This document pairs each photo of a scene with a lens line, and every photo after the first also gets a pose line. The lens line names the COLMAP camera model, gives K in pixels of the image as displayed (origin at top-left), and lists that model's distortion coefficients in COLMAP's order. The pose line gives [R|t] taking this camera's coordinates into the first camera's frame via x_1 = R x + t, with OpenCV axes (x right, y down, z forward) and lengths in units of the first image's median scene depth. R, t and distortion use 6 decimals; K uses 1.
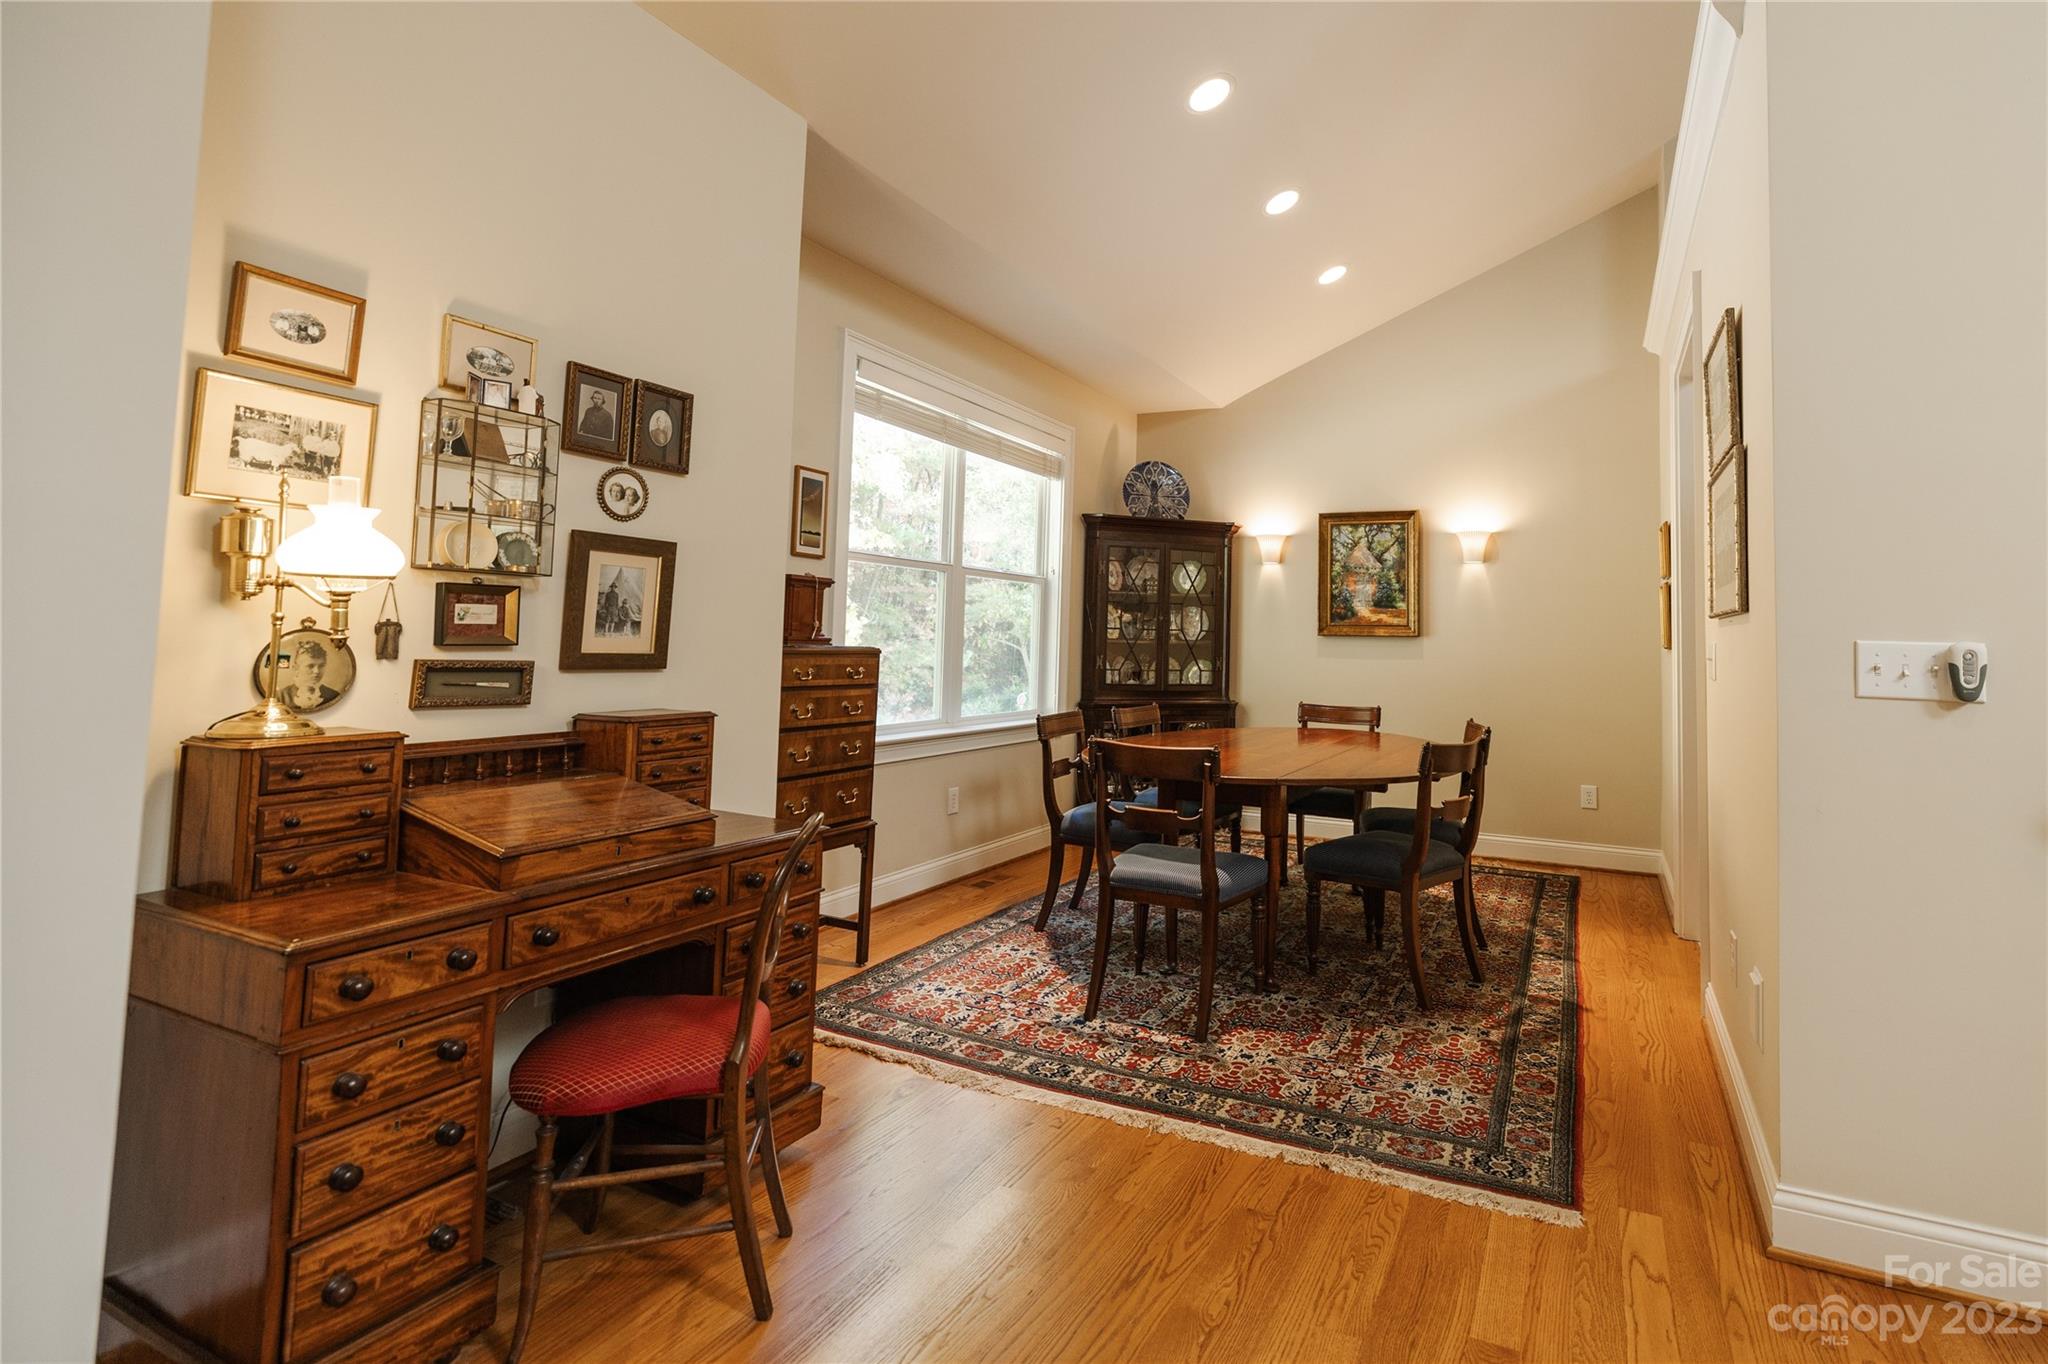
lens RADIAL K [[872.2, 0, 1014.7], [0, 872.2, 671.6], [0, 0, 1]] dist [0.003534, -0.000120]
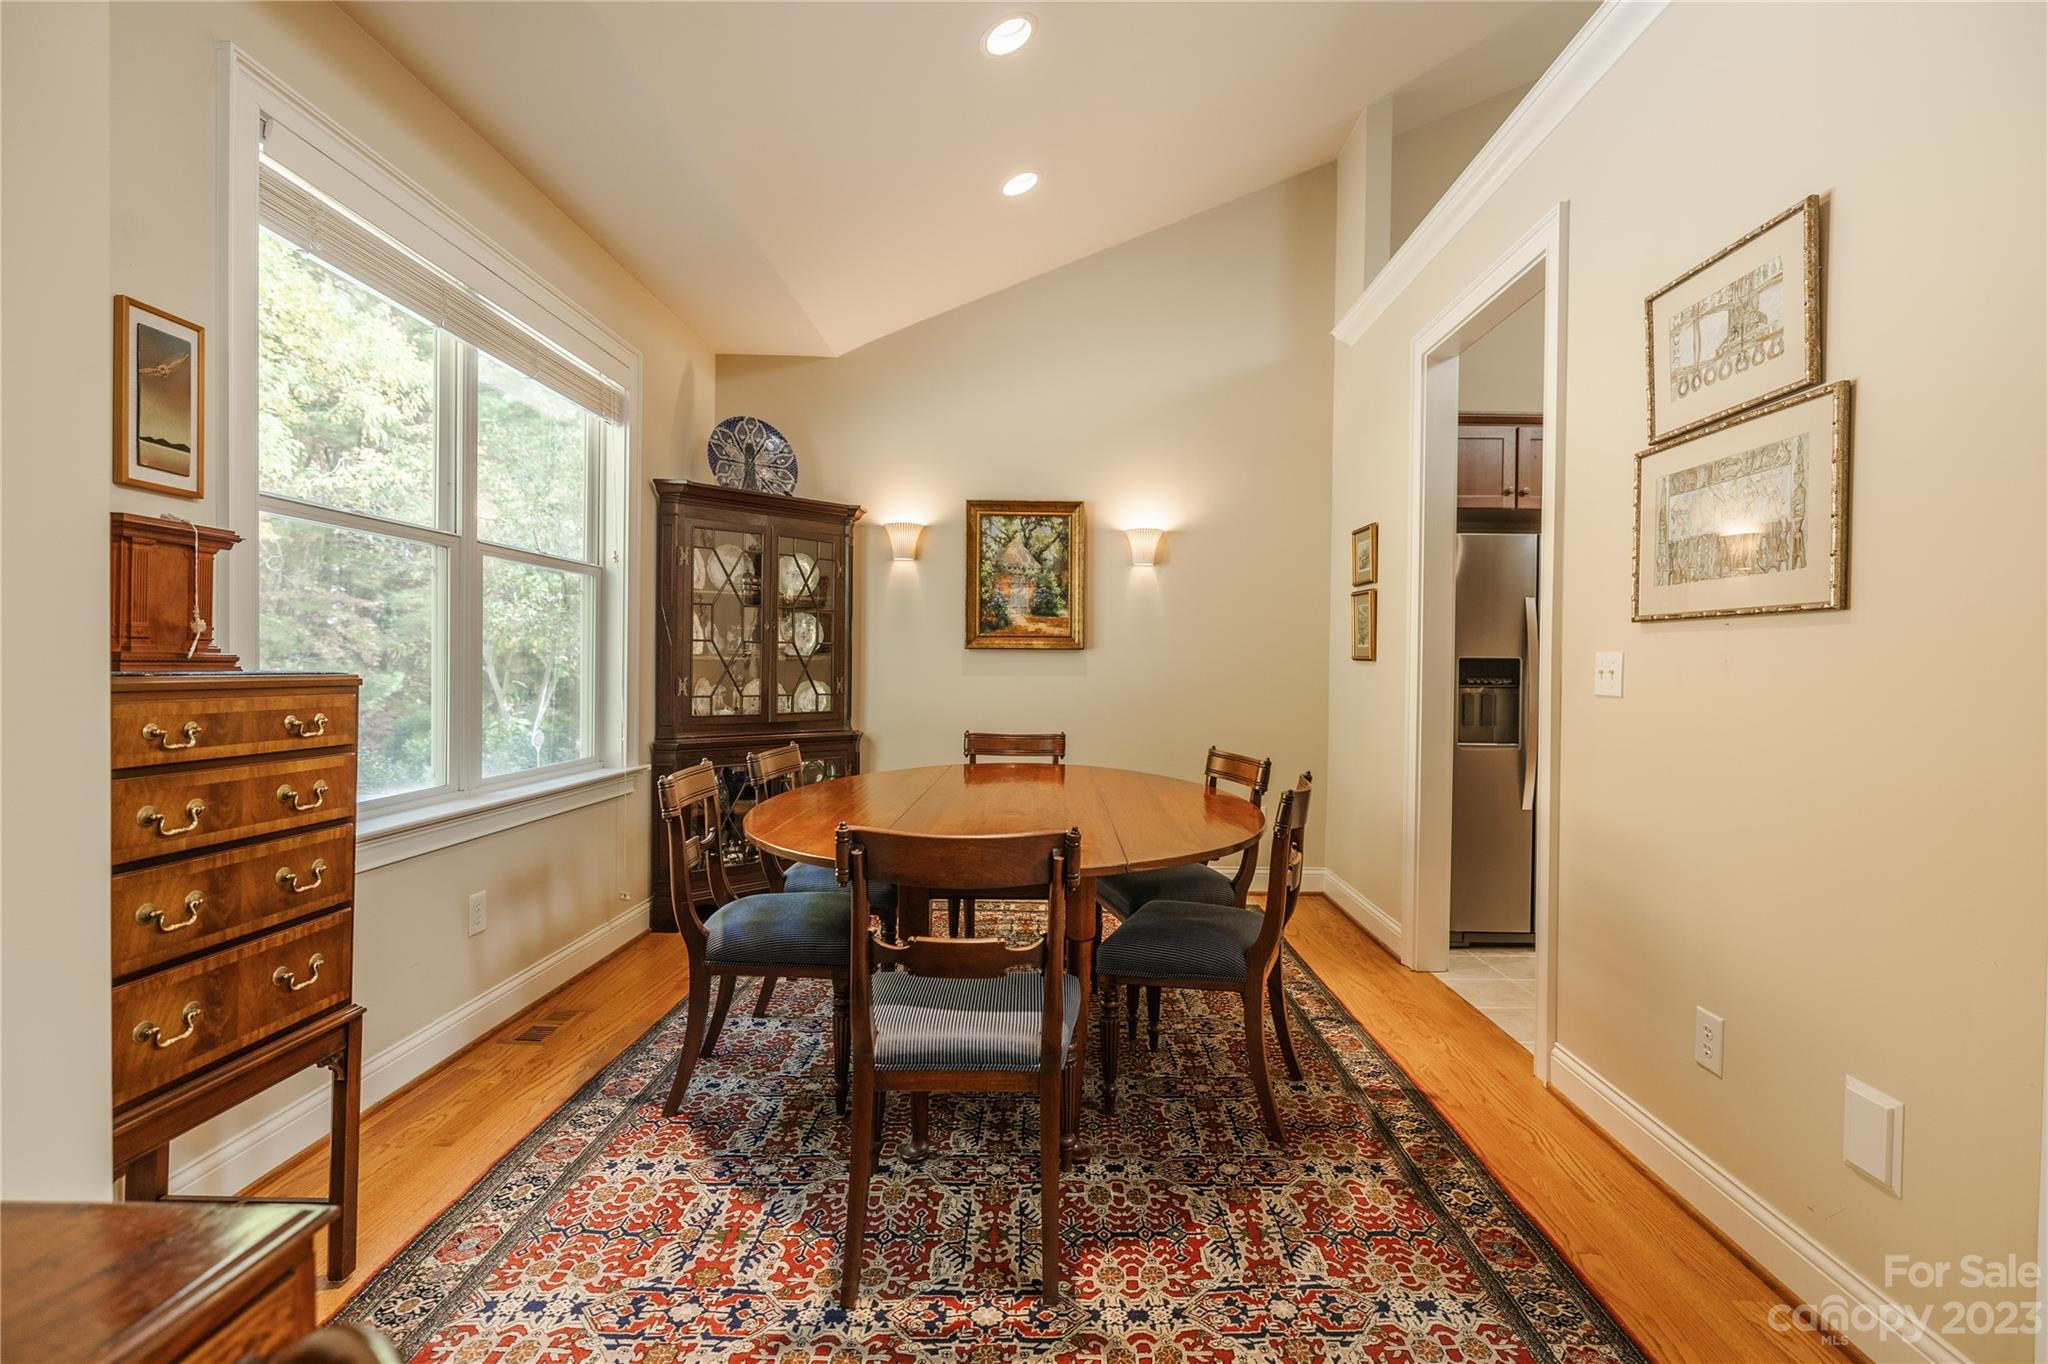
lens RADIAL K [[919.3, 0, 985.0], [0, 919.3, 716.1], [0, 0, 1]] dist [0.002115, 0.000105]
pose [[0.872693, -0.039894, 0.486637, -0.079019], [0.025656, 0.999026, 0.035889, -0.010046], [-0.487595, -0.018835, 0.872867, 0.281453]]
